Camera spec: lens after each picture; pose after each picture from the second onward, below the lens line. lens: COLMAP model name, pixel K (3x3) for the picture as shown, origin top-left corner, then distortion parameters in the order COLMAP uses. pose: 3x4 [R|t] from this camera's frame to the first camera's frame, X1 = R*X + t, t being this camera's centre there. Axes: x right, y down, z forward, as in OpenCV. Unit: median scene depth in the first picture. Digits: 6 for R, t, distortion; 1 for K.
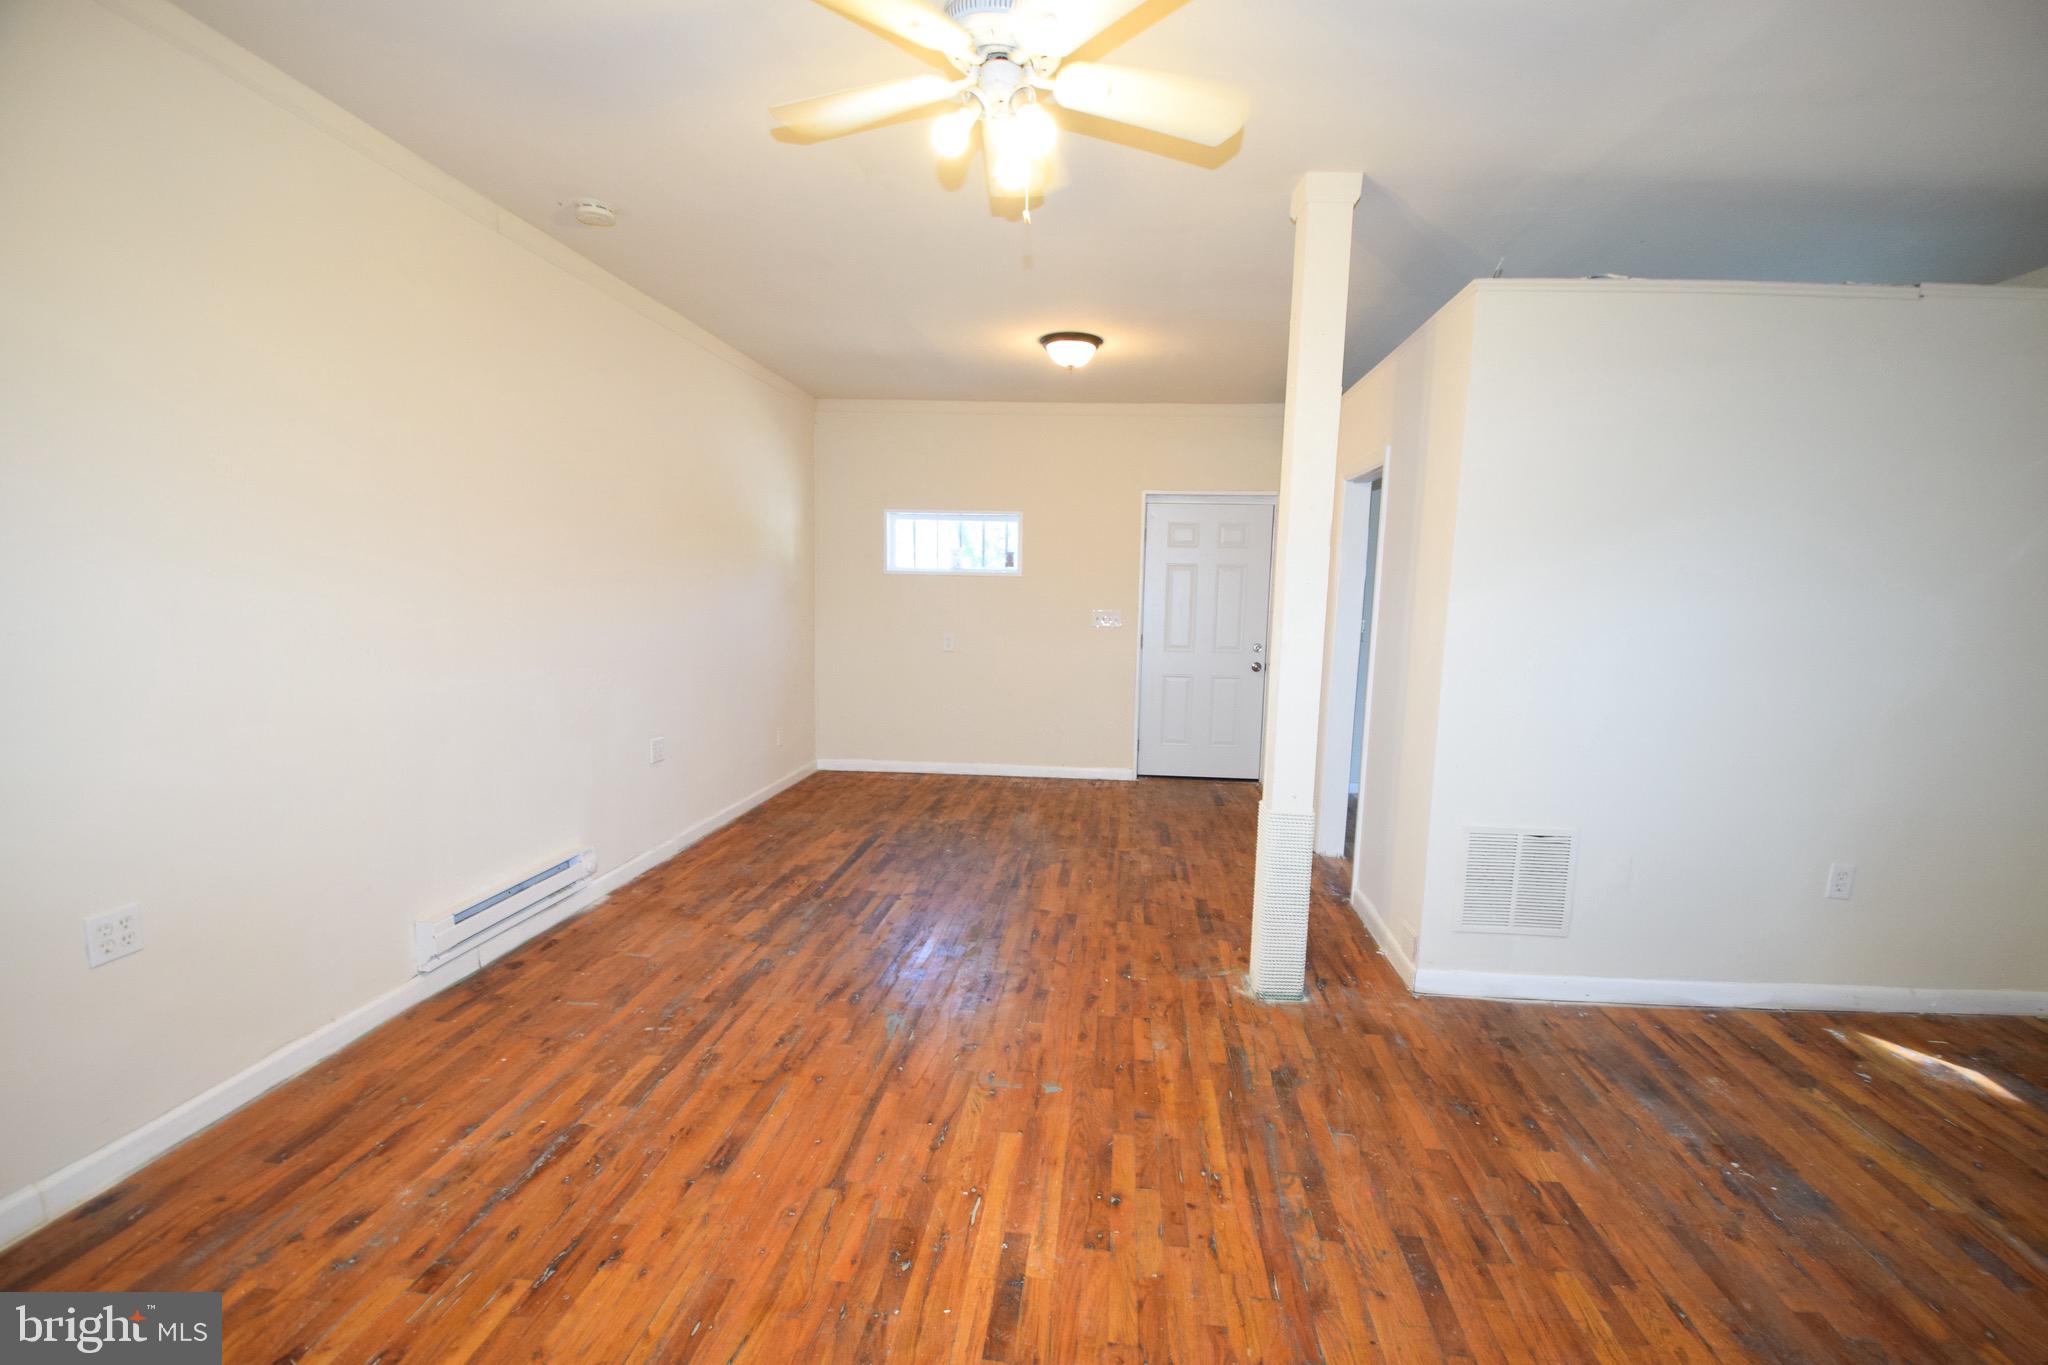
lens RADIAL K [[896.9, 0, 1055.0], [0, 896.9, 713.9], [0, 0, 1]] dist [0.019739, -0.026464]
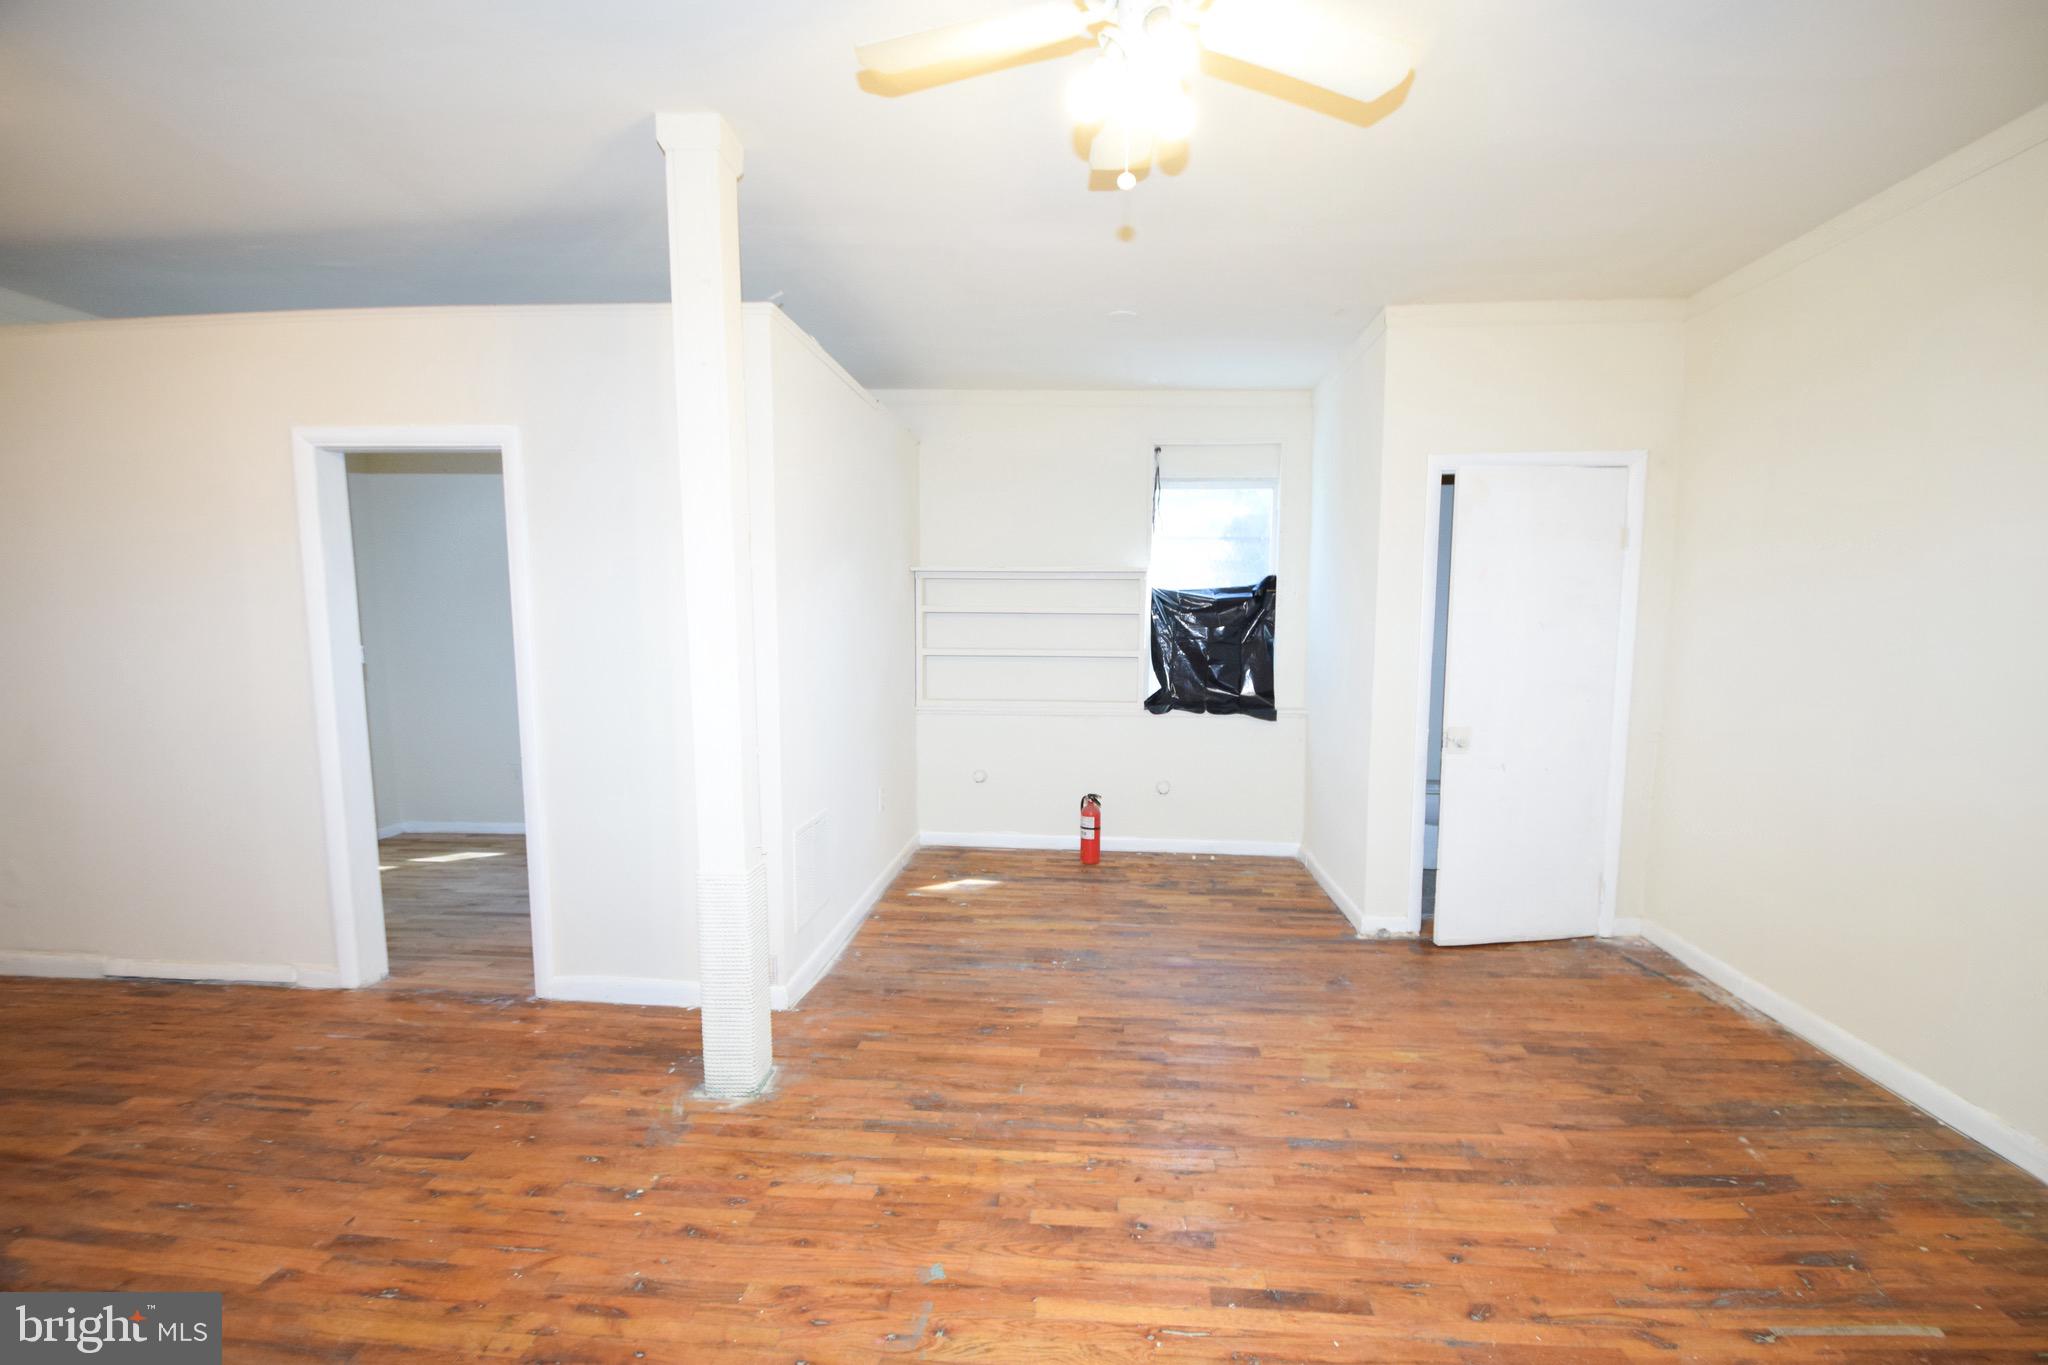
lens RADIAL K [[896.9, 0, 1055.0], [0, 896.9, 713.9], [0, 0, 1]] dist [0.019739, -0.026464]
pose [[-0.012720, -0.133327, 0.990990, -0.568891], [0.133850, 0.981924, 0.133825, -0.108836], [-0.990920, 0.134346, 0.005356, 0.683698]]
